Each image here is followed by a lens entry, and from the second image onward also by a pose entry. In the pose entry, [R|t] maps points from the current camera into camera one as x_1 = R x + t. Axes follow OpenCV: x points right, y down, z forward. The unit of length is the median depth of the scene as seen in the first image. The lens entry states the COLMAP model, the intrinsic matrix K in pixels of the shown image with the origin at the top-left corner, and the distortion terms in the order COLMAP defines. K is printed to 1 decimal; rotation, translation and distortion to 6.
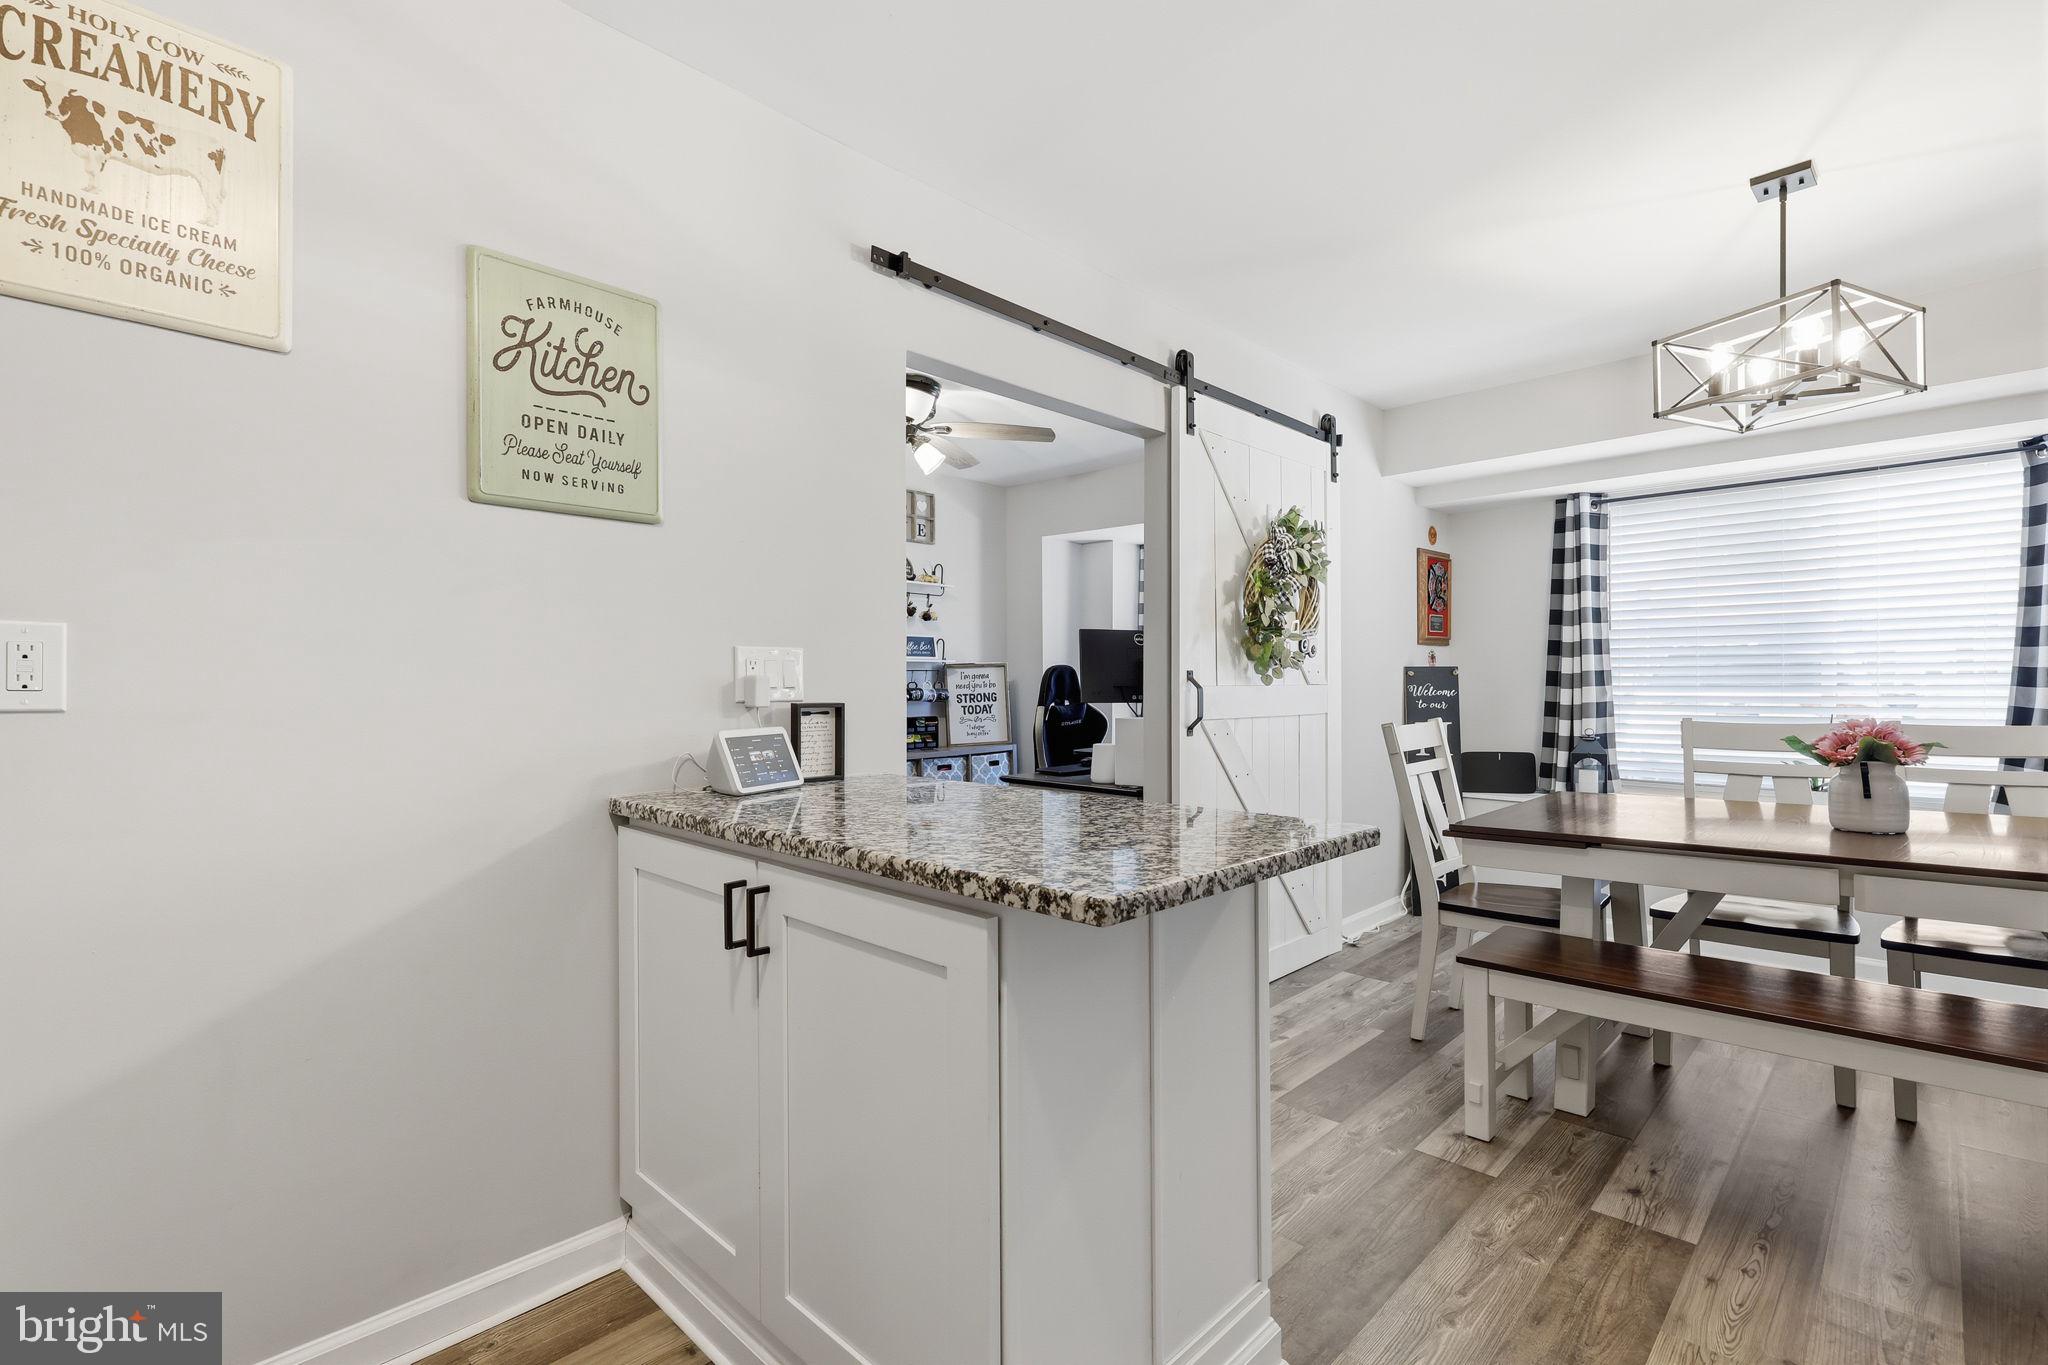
lens RADIAL K [[959.8, 0, 1008.5], [0, 959.8, 688.3], [0, 0, 1]] dist [0.002114, 0.000776]
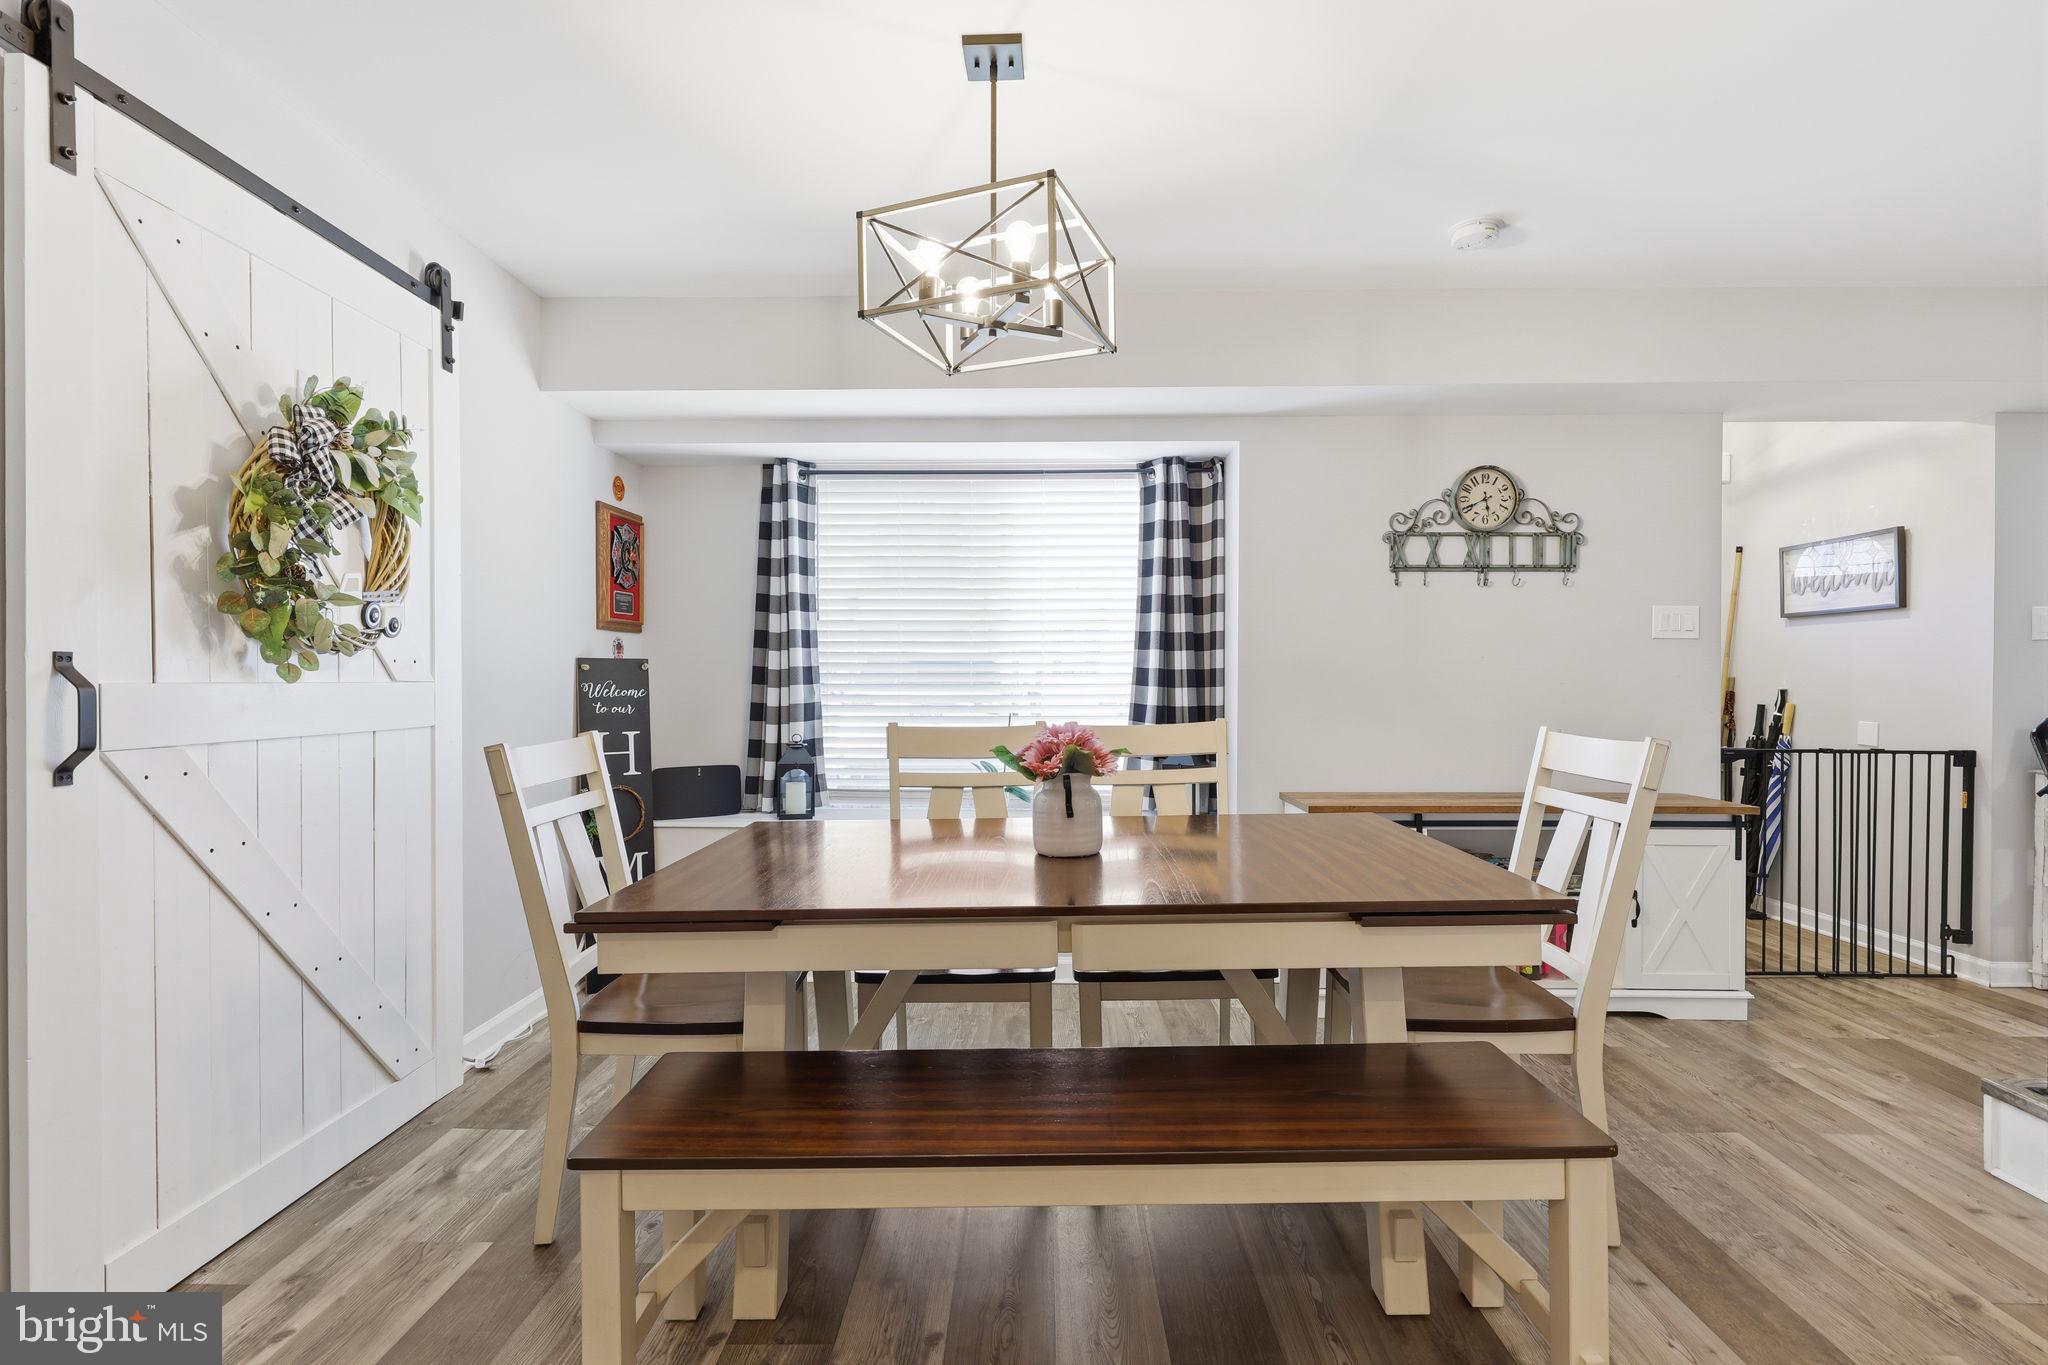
lens RADIAL K [[913.6, 0, 1007.7], [0, 913.6, 689.3], [0, 0, 1]] dist [0.002017, 0.000883]
pose [[0.731483, -0.002269, 0.681856, 0.234724], [-0.000300, 0.999993, 0.003649, -0.001281], [-0.681860, -0.002874, 0.731477, 0.347207]]
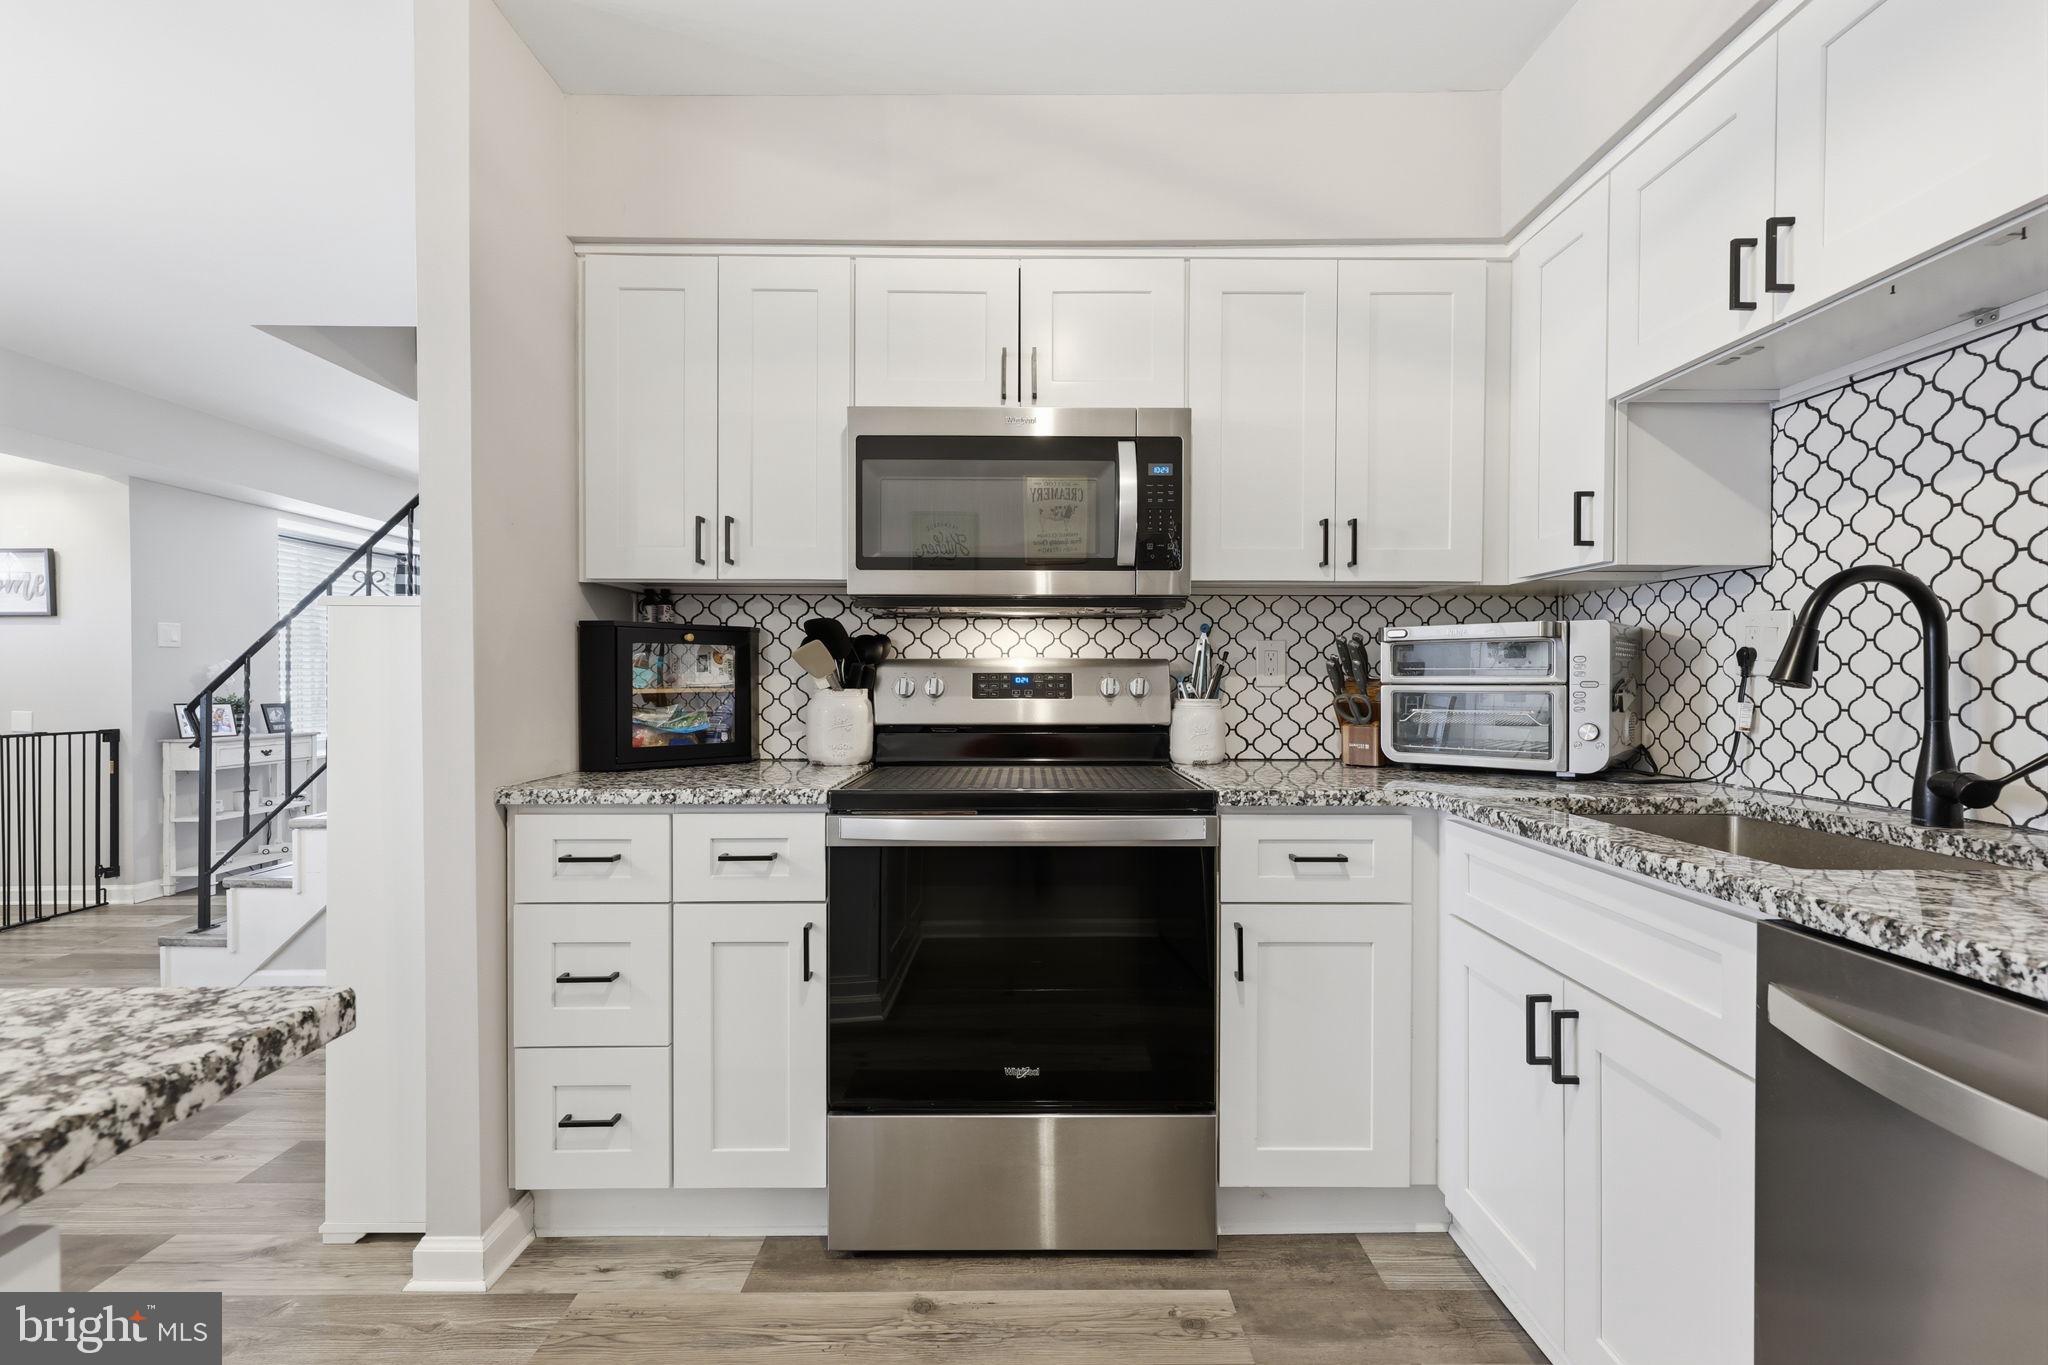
lens RADIAL K [[900.7, 0, 1023.4], [0, 900.7, 692.2], [0, 0, 1]] dist [0.000512, 0.001459]
pose [[-0.704086, -0.007987, 0.710070, -0.199213], [0.005308, 0.999850, 0.016510, 0.001213], [-0.710095, 0.015394, -0.703938, 0.347575]]
